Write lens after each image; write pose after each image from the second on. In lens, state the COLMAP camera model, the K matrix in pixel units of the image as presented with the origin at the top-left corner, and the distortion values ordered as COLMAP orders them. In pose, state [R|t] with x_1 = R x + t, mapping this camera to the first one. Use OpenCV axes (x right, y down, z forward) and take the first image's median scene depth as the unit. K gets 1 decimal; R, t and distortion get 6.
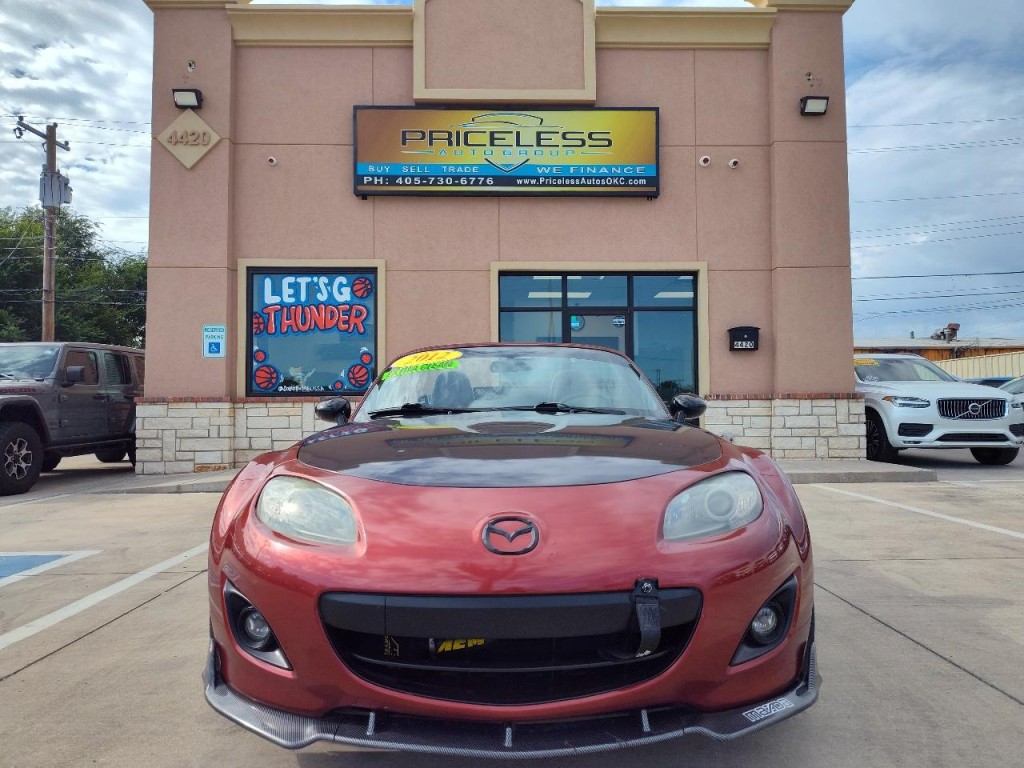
lens RADIAL K [[701.0, 0, 515.6], [0, 701.0, 382.5], [0, 0, 1]] dist [0.049592, -0.047811]
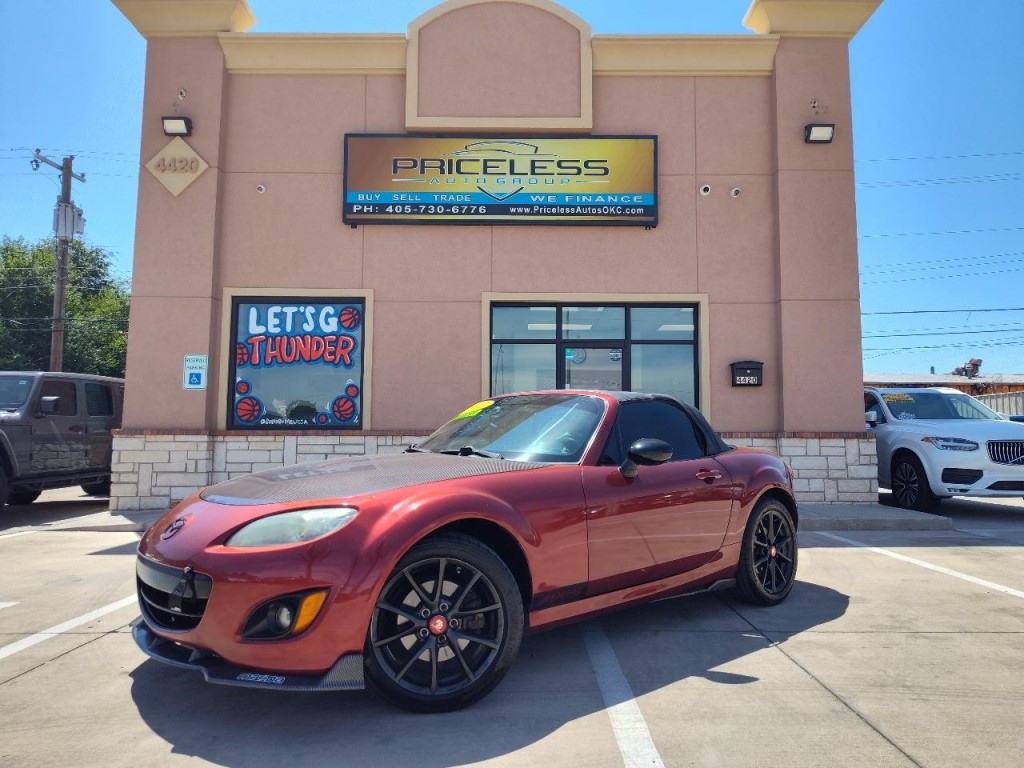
lens RADIAL K [[698.8, 0, 515.6], [0, 698.8, 382.7], [0, 0, 1]] dist [0.051103, -0.052615]
pose [[0.999614, 0.008742, -0.026357, 0.036933], [-0.009898, 0.998980, -0.044060, -0.005384], [0.025945, 0.044304, 0.998681, 0.045098]]
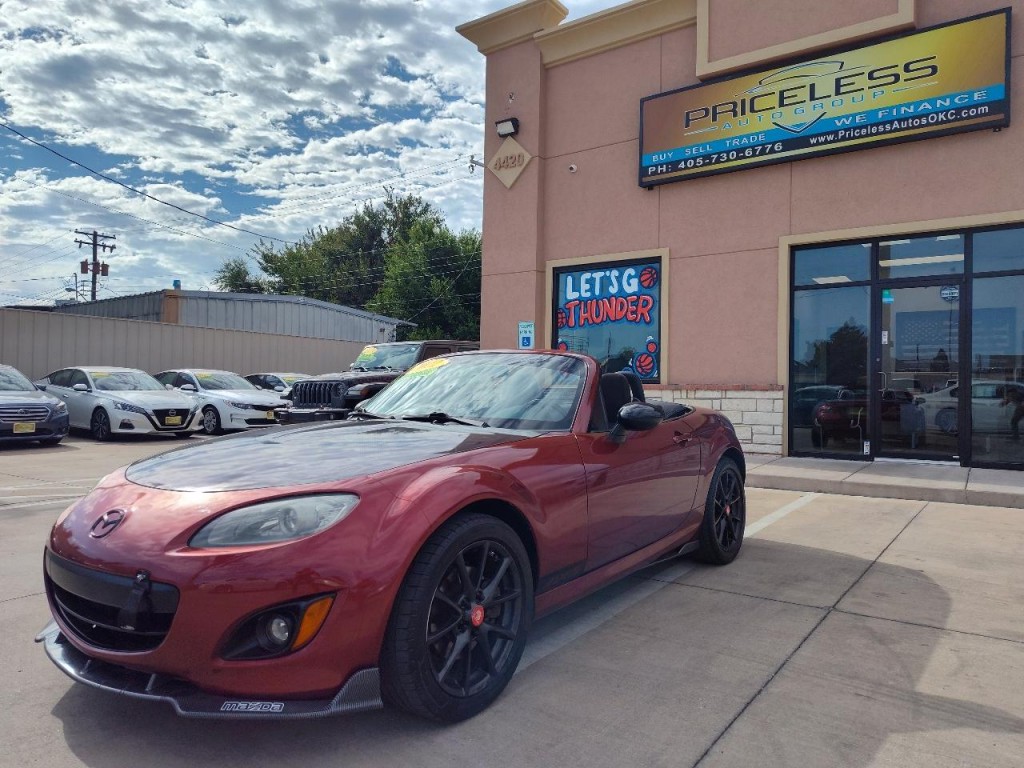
lens RADIAL K [[701.7, 0, 512.0], [0, 701.7, 384.0], [0, 0, 1]] dist [0.036319, -0.048000]
pose [[0.804037, 0.008303, -0.594521, 0.229225], [0.011613, 0.999492, 0.029664, -0.013413], [0.594465, -0.030755, 0.803533, 0.061322]]
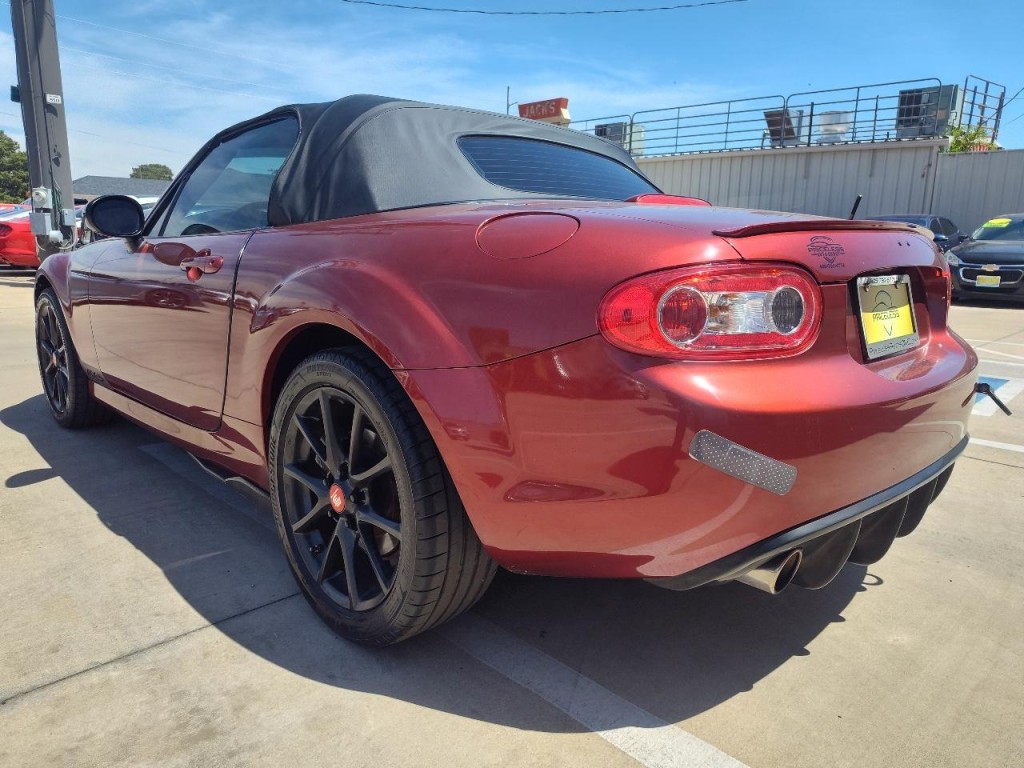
lens RADIAL K [[706.1, 0, 516.8], [0, 706.1, 380.5], [0, 0, 1]] dist [0.044692, -0.050571]
pose [[-0.731122, 0.126955, -0.670331, 0.157998], [0.013580, 0.985047, 0.171749, 0.023910], [0.682112, 0.116466, -0.721914, 0.570305]]
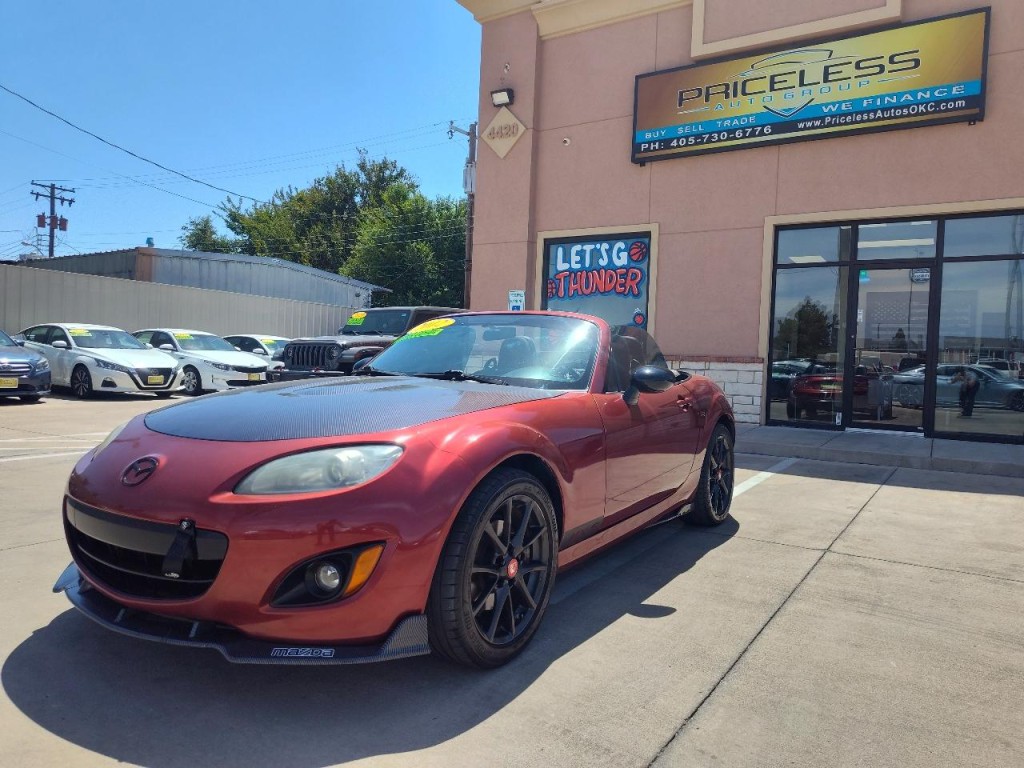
lens RADIAL K [[704.2, 0, 514.9], [0, 704.2, 383.2], [0, 0, 1]] dist [0.034538, -0.046363]
pose [[0.834852, 0.051341, -0.548075, 0.217735], [-0.015106, 0.997403, 0.070422, -0.010037], [0.550267, -0.050513, 0.833459, 0.008563]]
